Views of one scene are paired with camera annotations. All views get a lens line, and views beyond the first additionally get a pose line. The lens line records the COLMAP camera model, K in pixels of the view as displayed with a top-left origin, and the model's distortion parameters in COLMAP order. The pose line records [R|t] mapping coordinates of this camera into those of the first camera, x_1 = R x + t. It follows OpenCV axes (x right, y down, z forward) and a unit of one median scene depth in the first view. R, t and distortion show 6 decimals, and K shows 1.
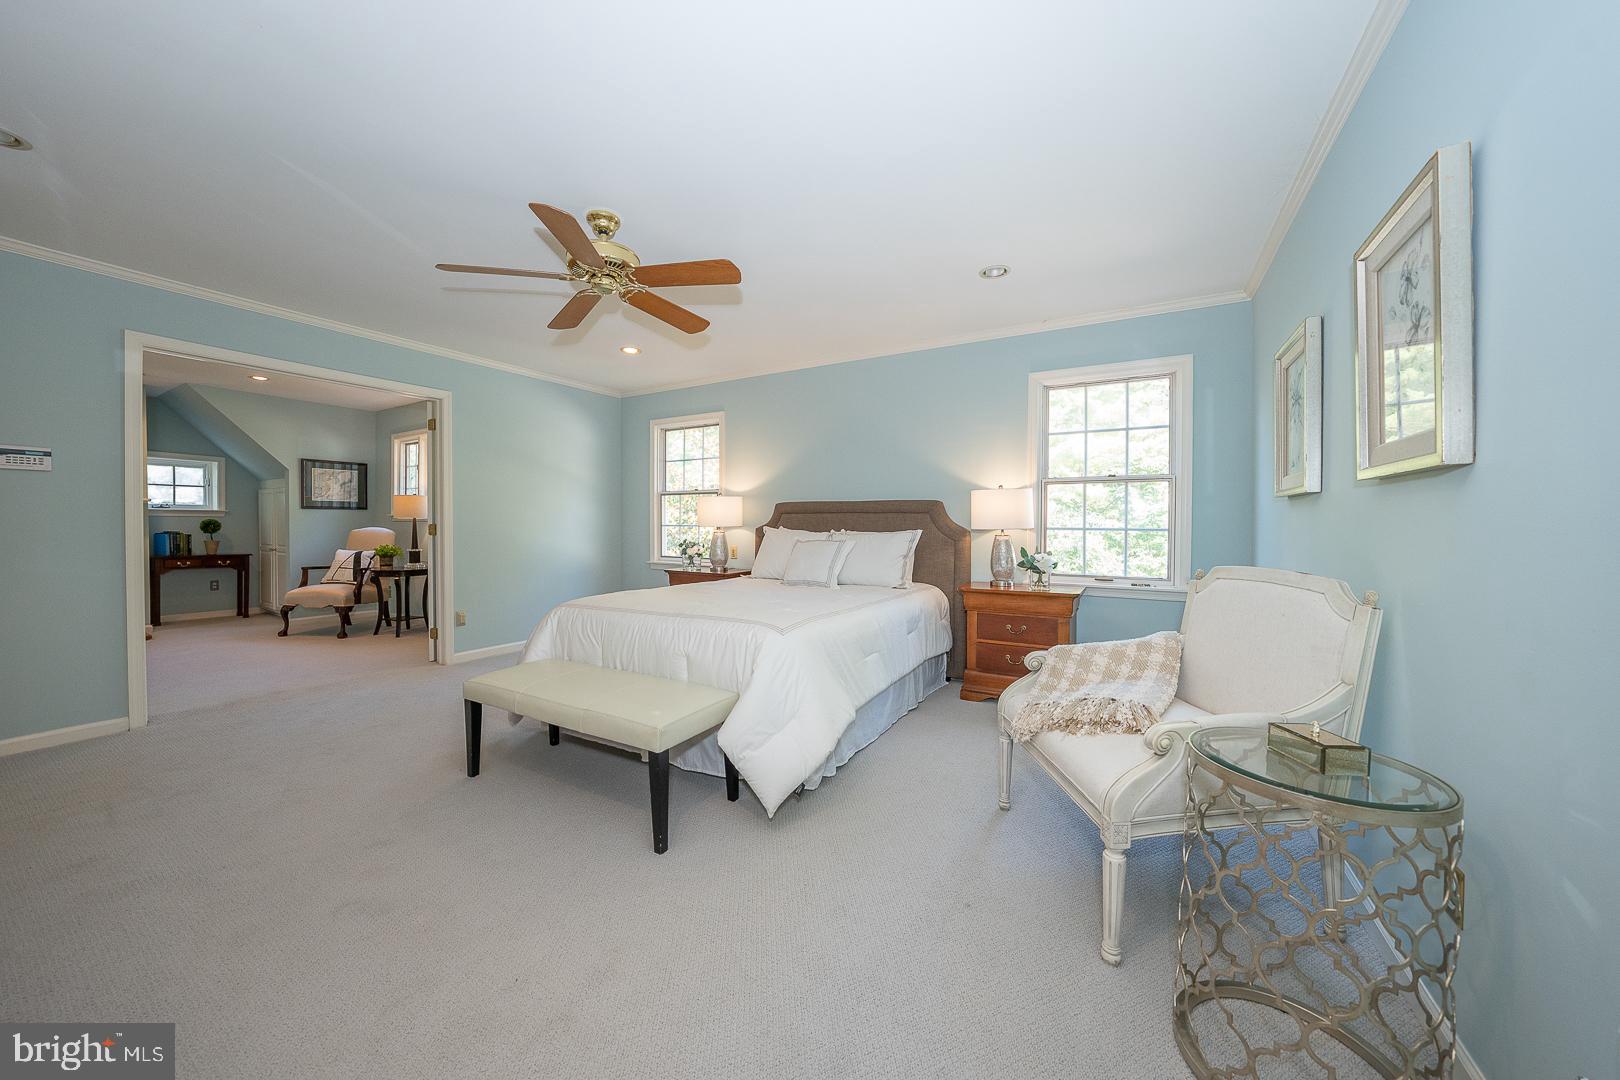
lens RADIAL K [[551.3, 0, 816.3], [0, 551.3, 535.6], [0, 0, 1]] dist [-0.016079, -0.000106]
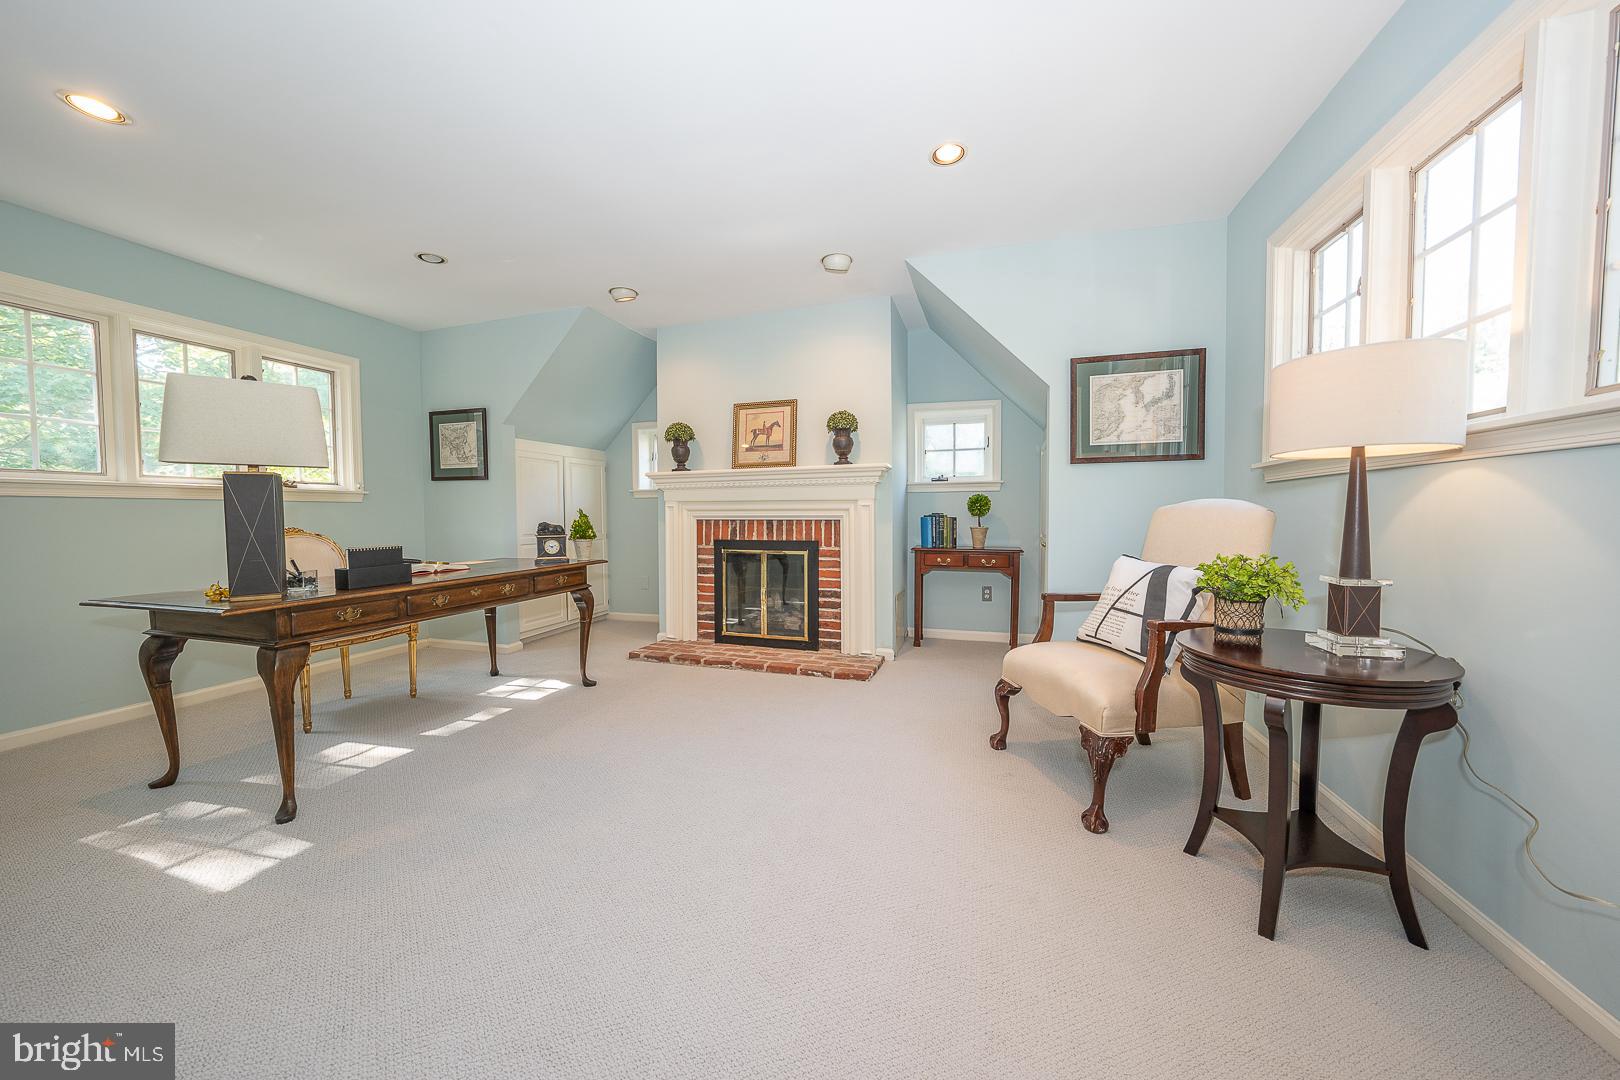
lens RADIAL K [[551.3, 0, 813.5], [0, 551.3, 539.9], [0, 0, 1]] dist [-0.016079, -0.000106]
pose [[0.218476, 0.039497, -0.975043, -0.518804], [-0.007029, 0.999218, 0.038901, 0.000197], [0.975817, -0.001645, 0.218583, 0.667619]]
